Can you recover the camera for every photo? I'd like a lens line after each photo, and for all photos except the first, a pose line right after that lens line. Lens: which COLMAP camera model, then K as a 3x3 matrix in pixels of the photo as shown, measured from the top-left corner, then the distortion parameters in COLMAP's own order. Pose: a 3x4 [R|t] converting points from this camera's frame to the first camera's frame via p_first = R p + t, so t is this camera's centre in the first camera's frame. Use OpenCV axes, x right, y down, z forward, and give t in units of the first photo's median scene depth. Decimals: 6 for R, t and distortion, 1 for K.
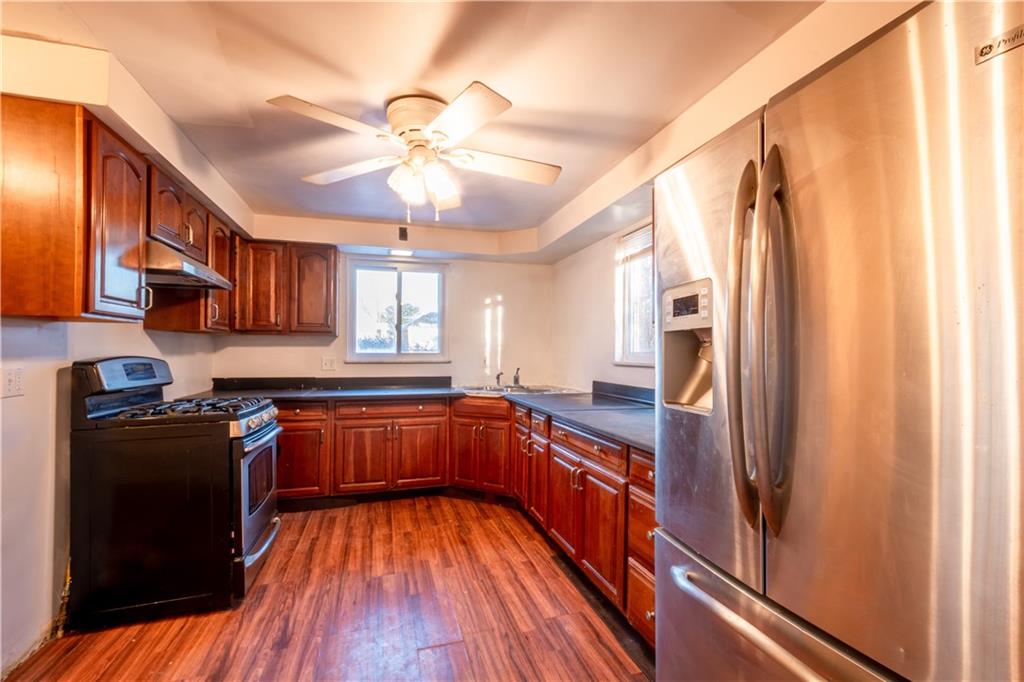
lens RADIAL K [[450.3, 0, 512.1], [0, 450.3, 344.2], [0, 0, 1]] dist [0.008899, -0.000011]
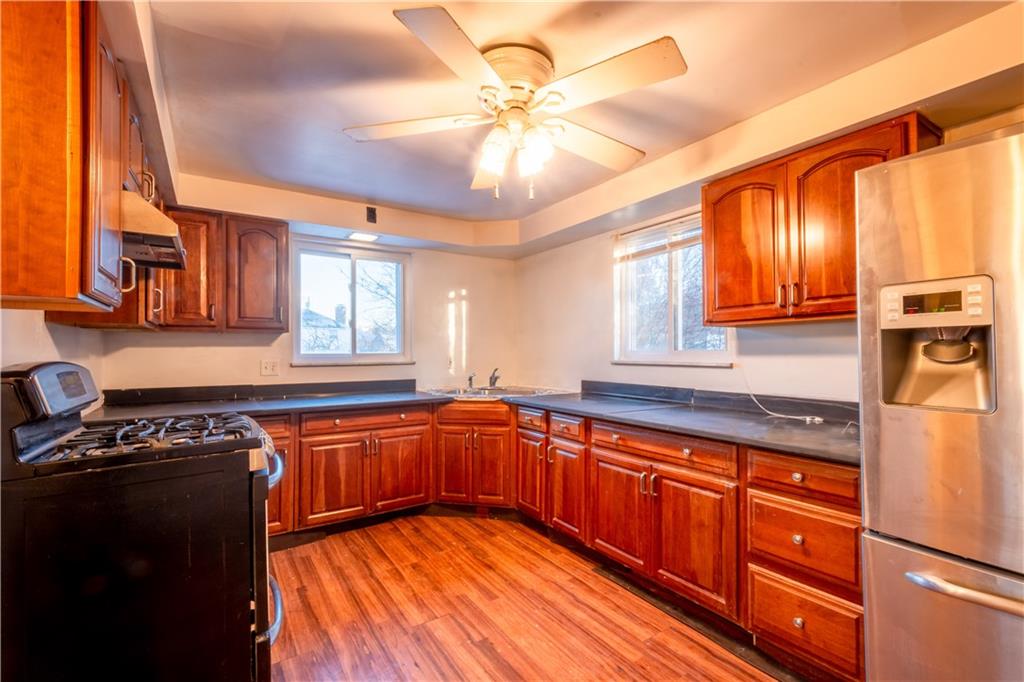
lens RADIAL K [[450.3, 0, 510.3], [0, 450.3, 342.1], [0, 0, 1]] dist [0.008899, -0.000011]
pose [[0.958503, -0.000747, 0.285082, -0.288445], [0.001472, 0.999996, -0.002332, 0.000248], [-0.285080, 0.002654, 0.958500, 0.124051]]
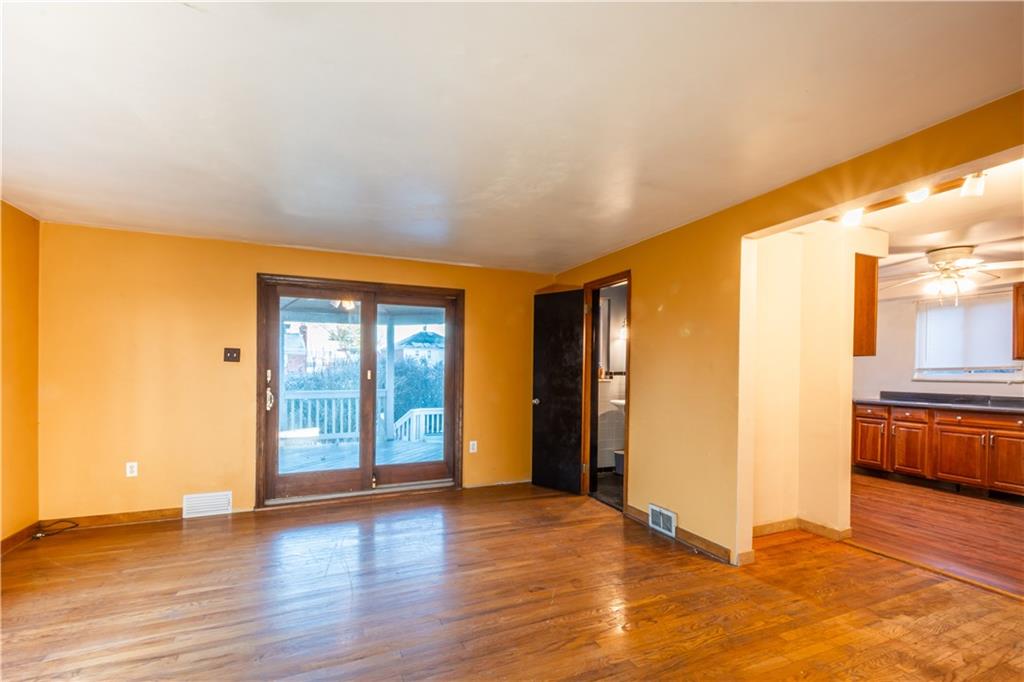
lens RADIAL K [[450.3, 0, 513.8], [0, 450.3, 372.9], [0, 0, 1]] dist [0.008899, -0.000011]
pose [[0.992794, -0.003198, 0.119790, -1.475010], [-0.000119, 0.999617, 0.027678, -0.027939], [-0.119832, -0.027493, 0.992413, -0.464574]]
